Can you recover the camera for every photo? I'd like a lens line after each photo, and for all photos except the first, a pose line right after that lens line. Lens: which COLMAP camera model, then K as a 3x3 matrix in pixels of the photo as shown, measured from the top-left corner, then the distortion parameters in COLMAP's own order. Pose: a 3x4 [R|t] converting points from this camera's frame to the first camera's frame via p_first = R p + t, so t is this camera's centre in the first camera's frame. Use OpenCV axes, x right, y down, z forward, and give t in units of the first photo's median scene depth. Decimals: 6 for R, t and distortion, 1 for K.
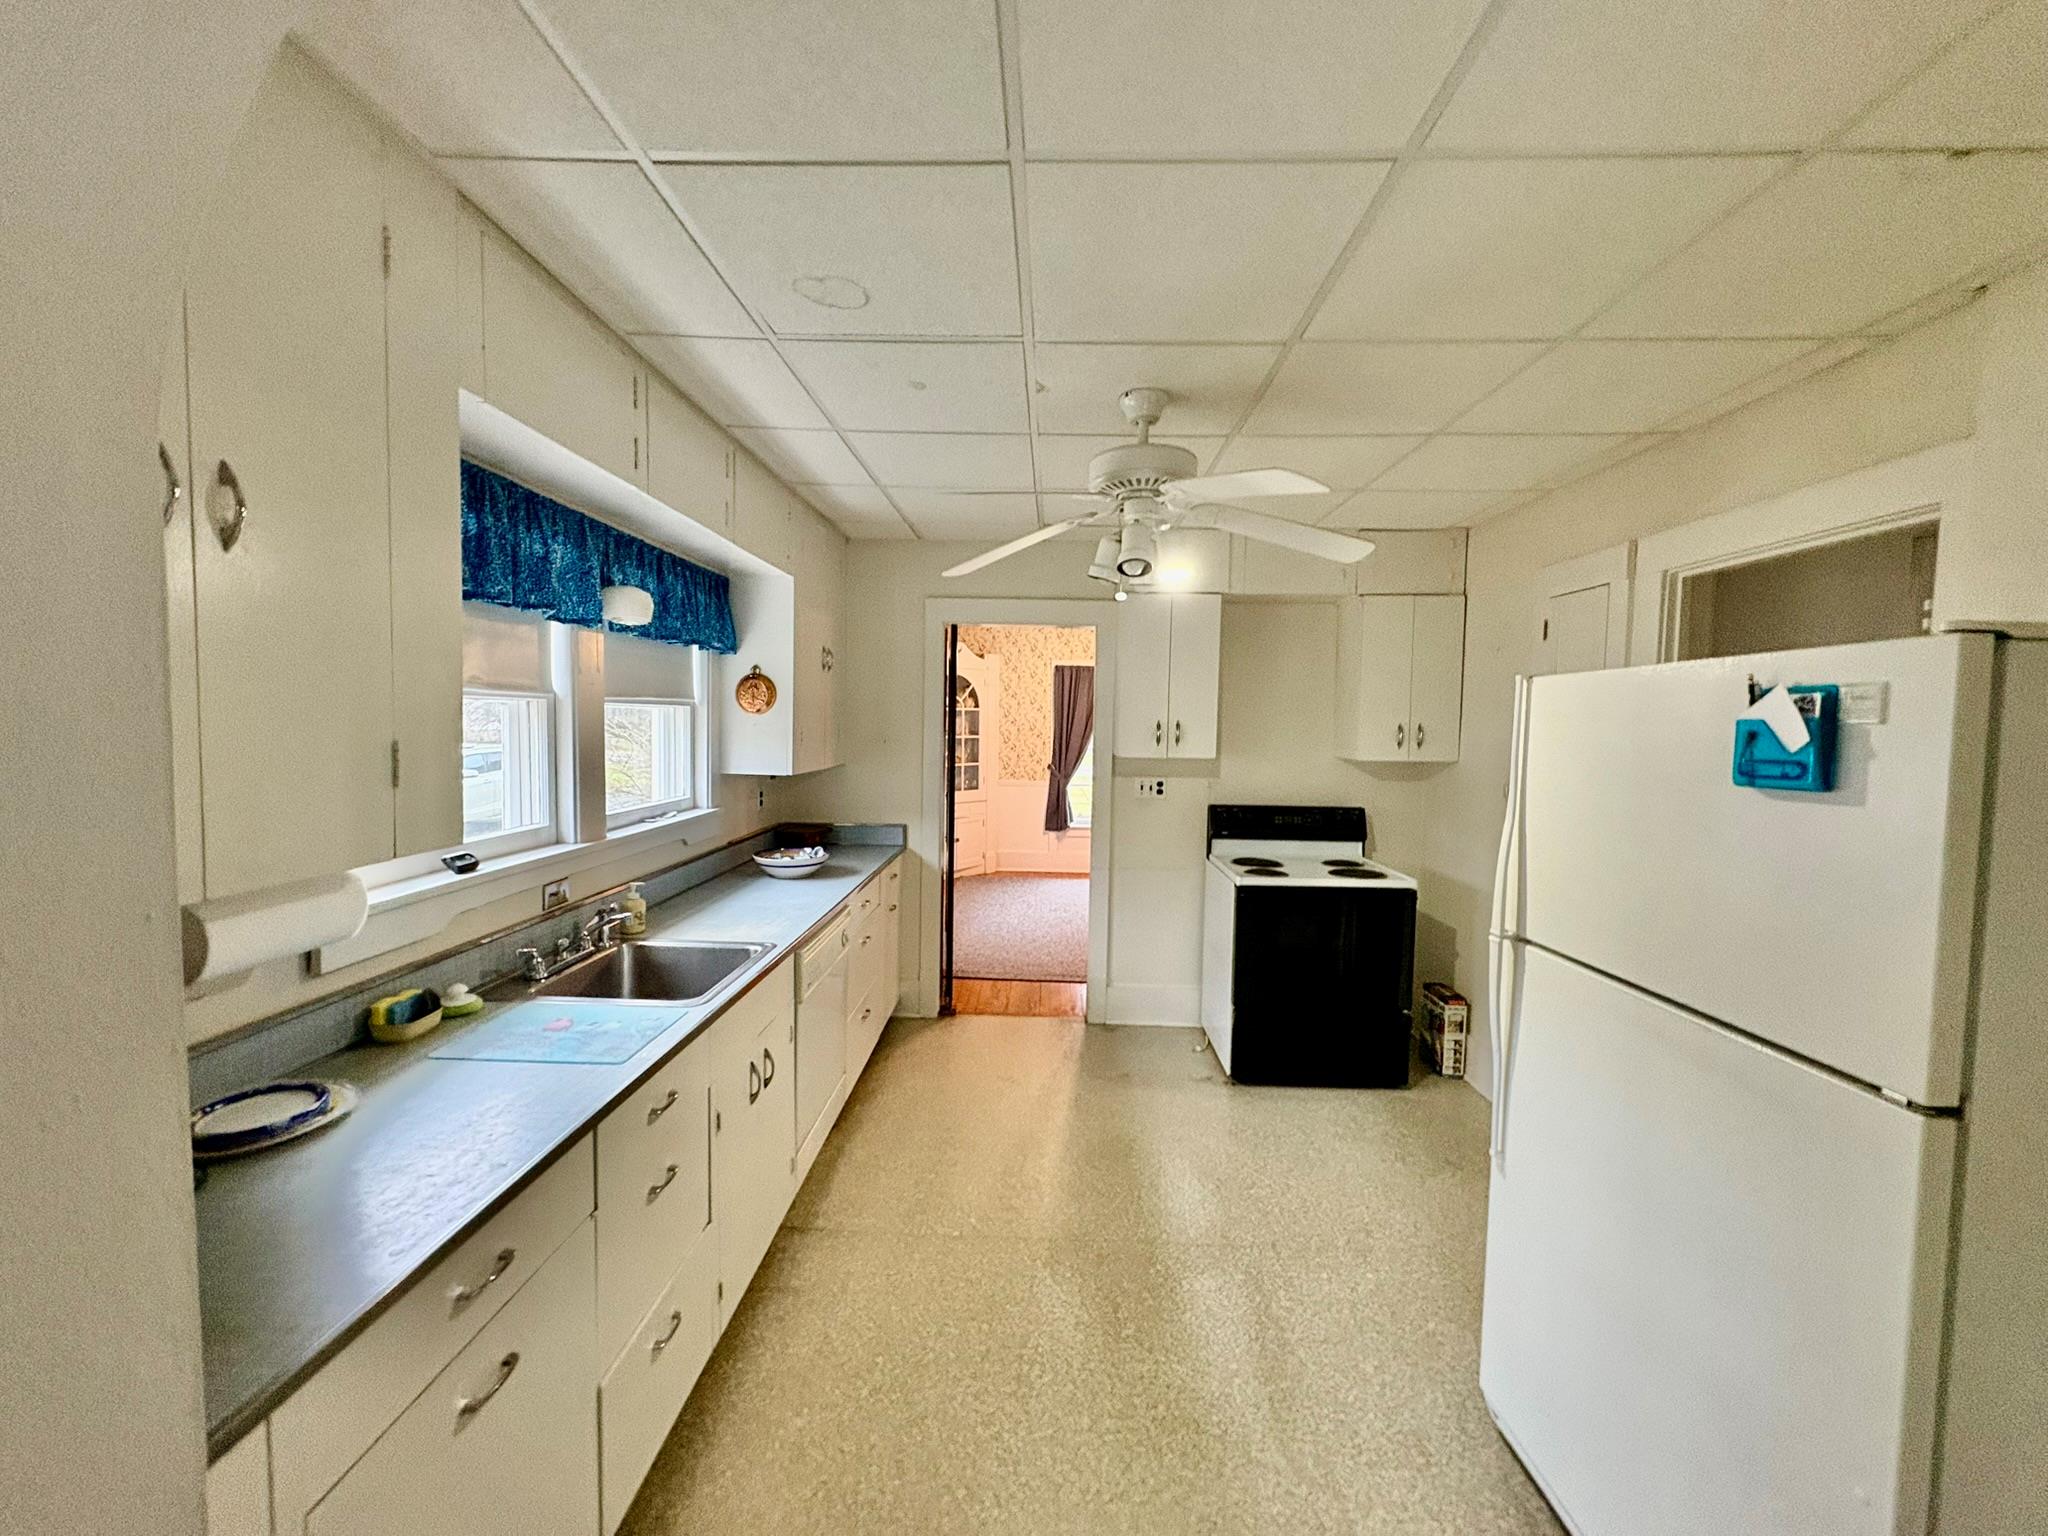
lens RADIAL K [[808.9, 0, 1025.0], [0, 808.9, 767.9], [0, 0, 1]] dist [0.001986, 0.000394]
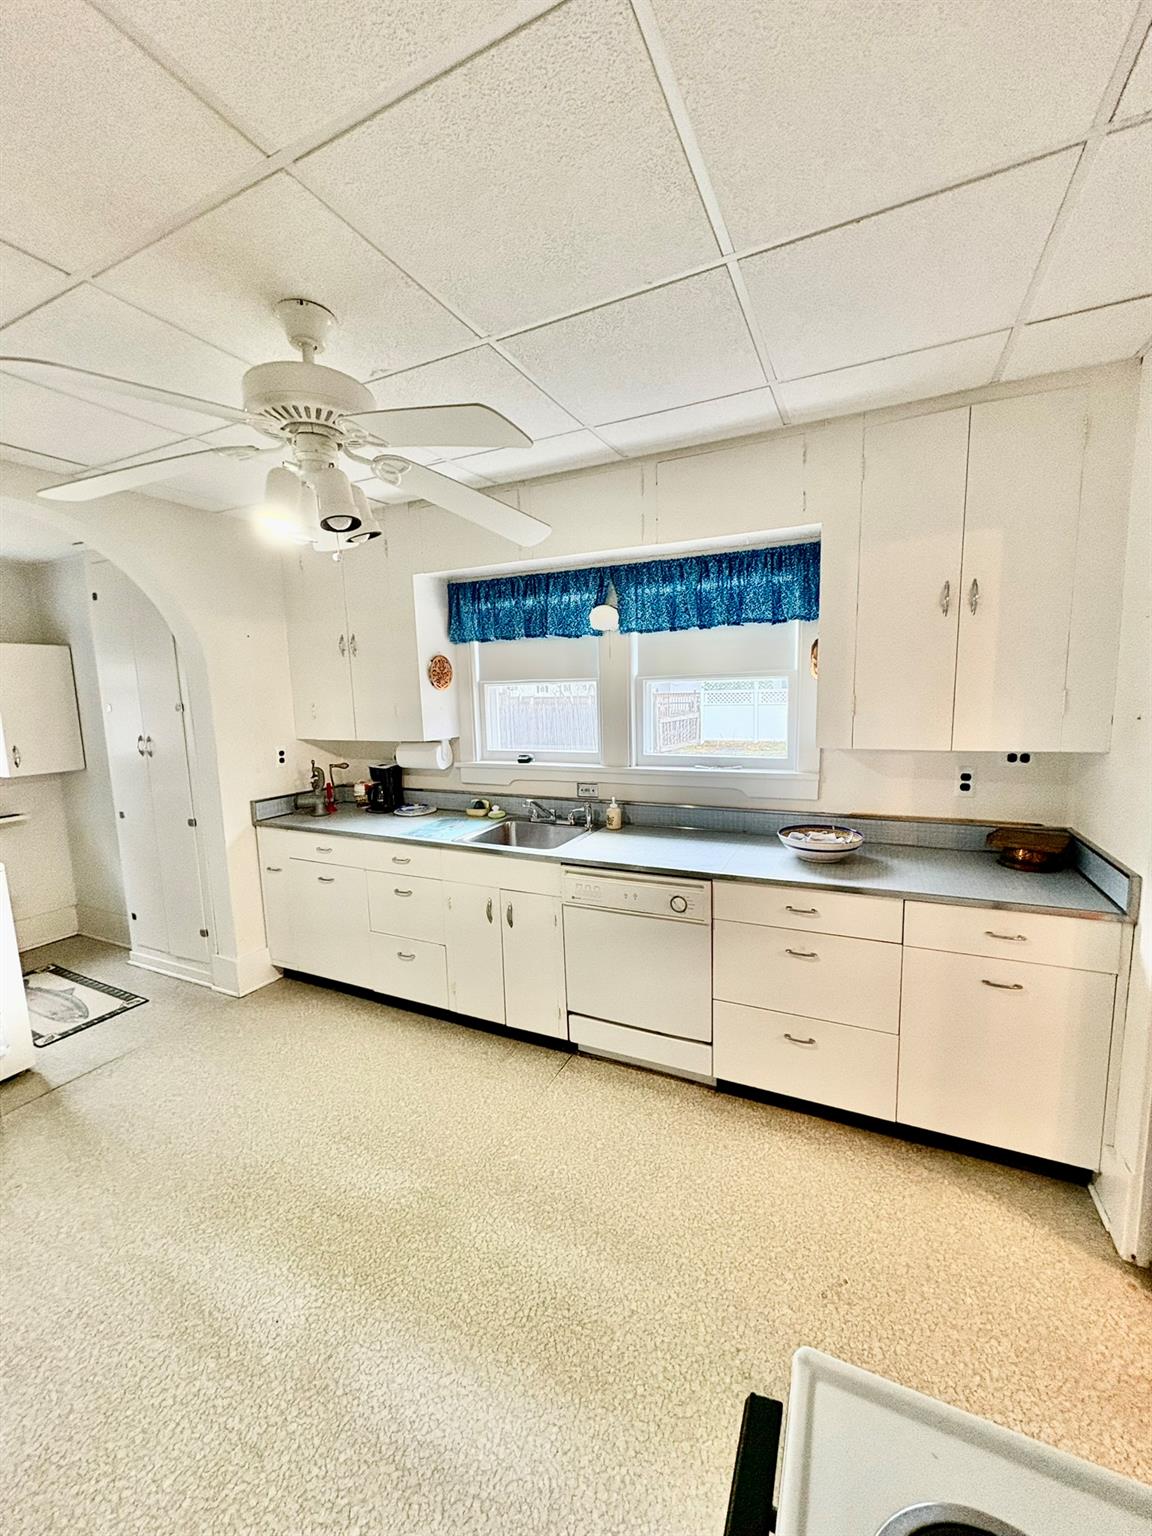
lens RADIAL K [[614.0, 0, 576.0], [0, 614.0, 768.0], [0, 0, 1]] dist [0.001340, 0.000079]
pose [[-0.409107, 0.106800, -0.906215, 0.726122], [-0.042150, 0.989855, 0.135685, -0.084381], [0.911512, 0.093706, -0.400455, 1.671527]]
